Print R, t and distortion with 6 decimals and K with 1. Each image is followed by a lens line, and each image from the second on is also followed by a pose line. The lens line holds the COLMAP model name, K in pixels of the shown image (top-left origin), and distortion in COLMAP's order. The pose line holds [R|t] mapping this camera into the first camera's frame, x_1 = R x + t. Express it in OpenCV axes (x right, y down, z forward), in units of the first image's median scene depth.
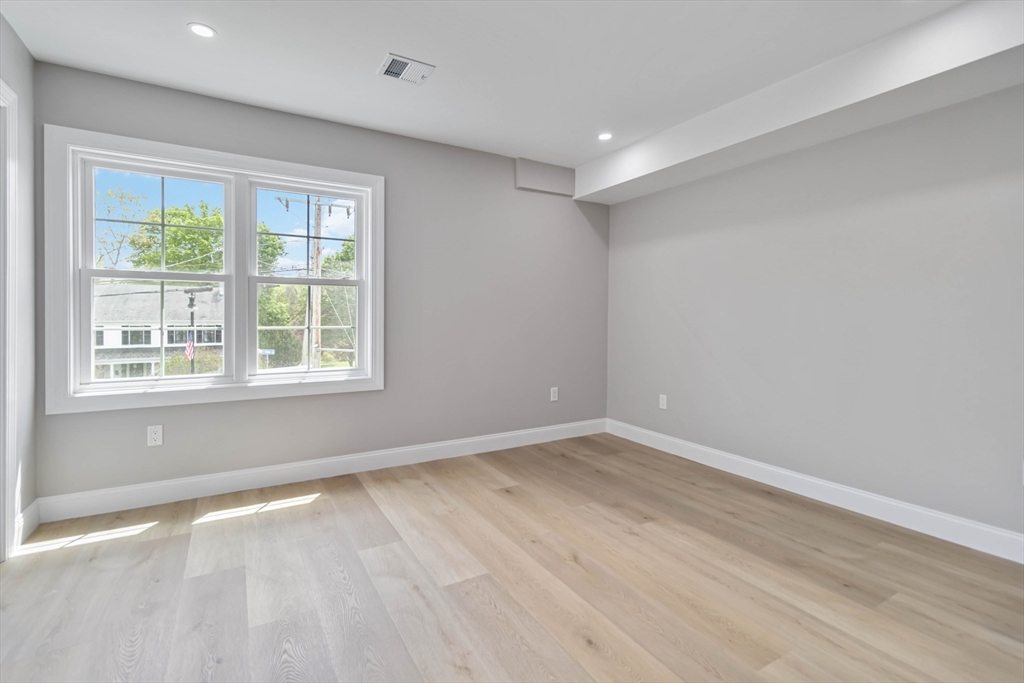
lens RADIAL K [[477.1, 0, 524.4], [0, 477.1, 323.6], [0, 0, 1]] dist [-0.000287, 0.000045]
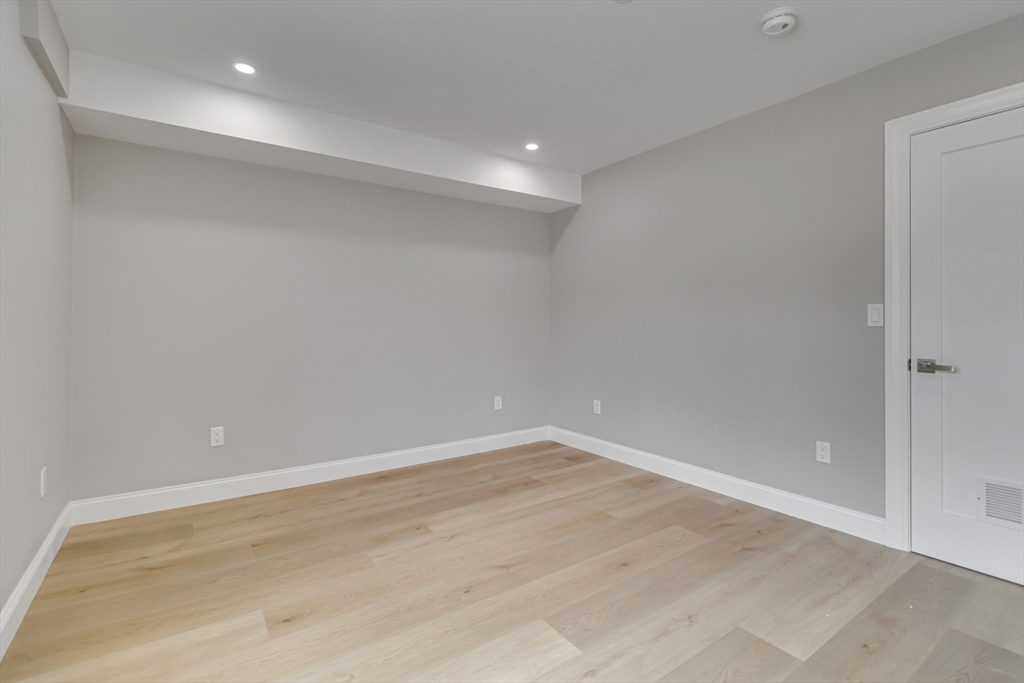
lens RADIAL K [[477.1, 0, 524.4], [0, 477.1, 323.6], [0, 0, 1]] dist [-0.000287, 0.000045]
pose [[-0.083186, -0.004797, 0.996522, -0.838054], [0.015592, 0.999860, 0.006115, -0.012417], [-0.996412, 0.016047, -0.083100, 0.992775]]
